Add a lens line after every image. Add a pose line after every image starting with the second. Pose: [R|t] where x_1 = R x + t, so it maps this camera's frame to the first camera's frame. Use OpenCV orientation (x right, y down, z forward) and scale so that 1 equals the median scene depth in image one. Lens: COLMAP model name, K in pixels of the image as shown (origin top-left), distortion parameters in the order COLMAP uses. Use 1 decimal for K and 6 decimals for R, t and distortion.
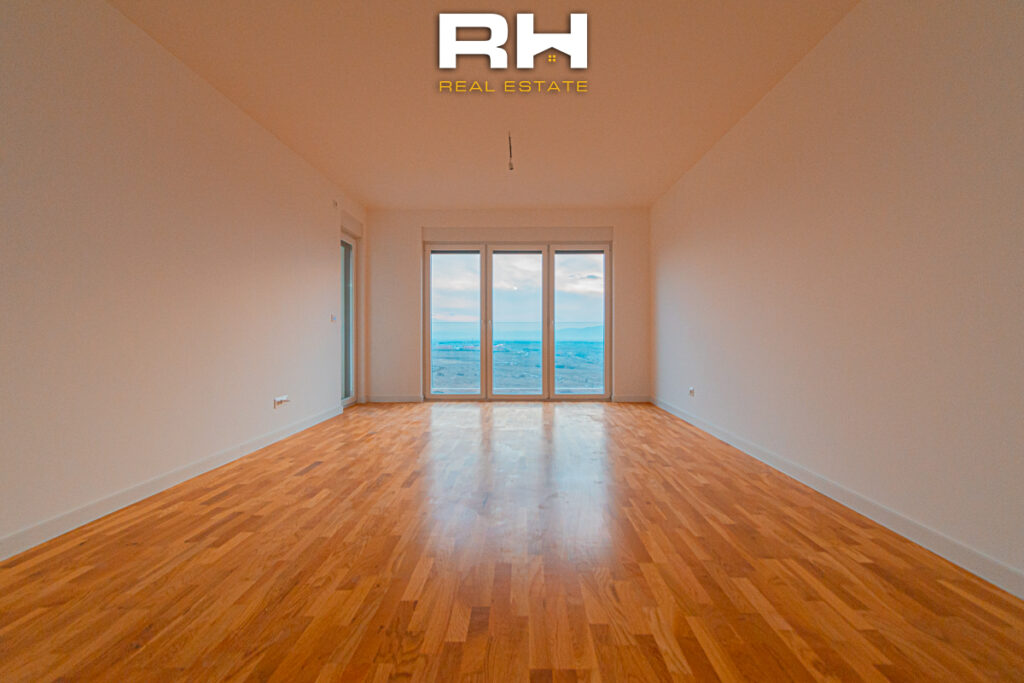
lens RADIAL K [[456.5, 0, 511.6], [0, 456.5, 343.7], [0, 0, 1]] dist [0.003823, 0.001115]
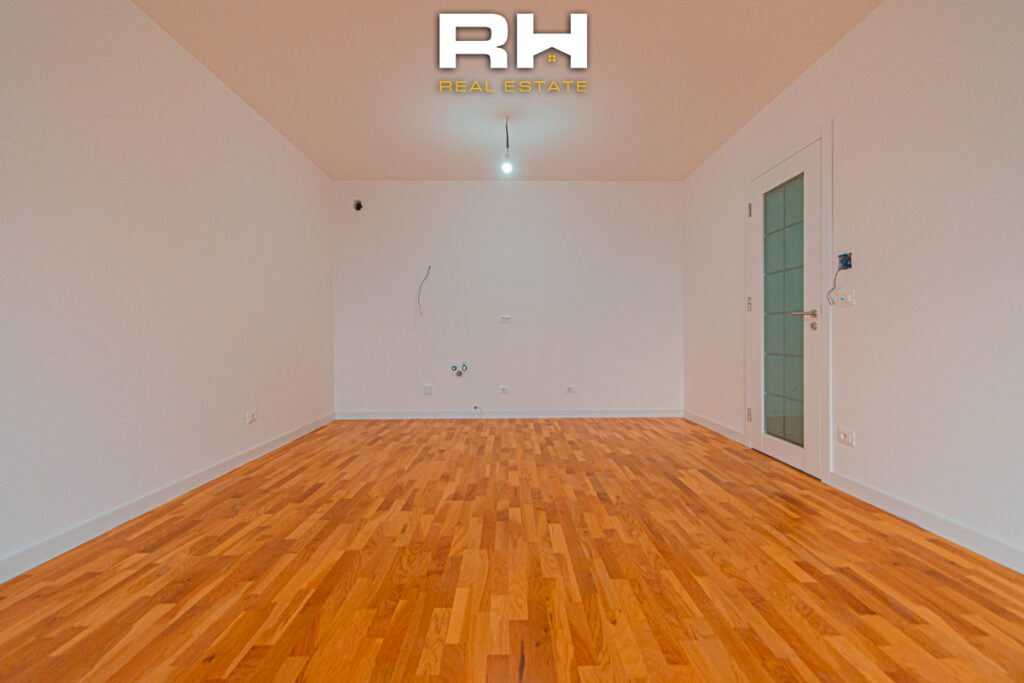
lens RADIAL K [[456.5, 0, 512.3], [0, 456.5, 338.4], [0, 0, 1]] dist [0.003823, 0.001115]
pose [[-0.999416, 0.007225, -0.033409, -0.045085], [0.006285, 0.999584, 0.028150, -0.042309], [0.033598, 0.027924, -0.999045, 2.084341]]
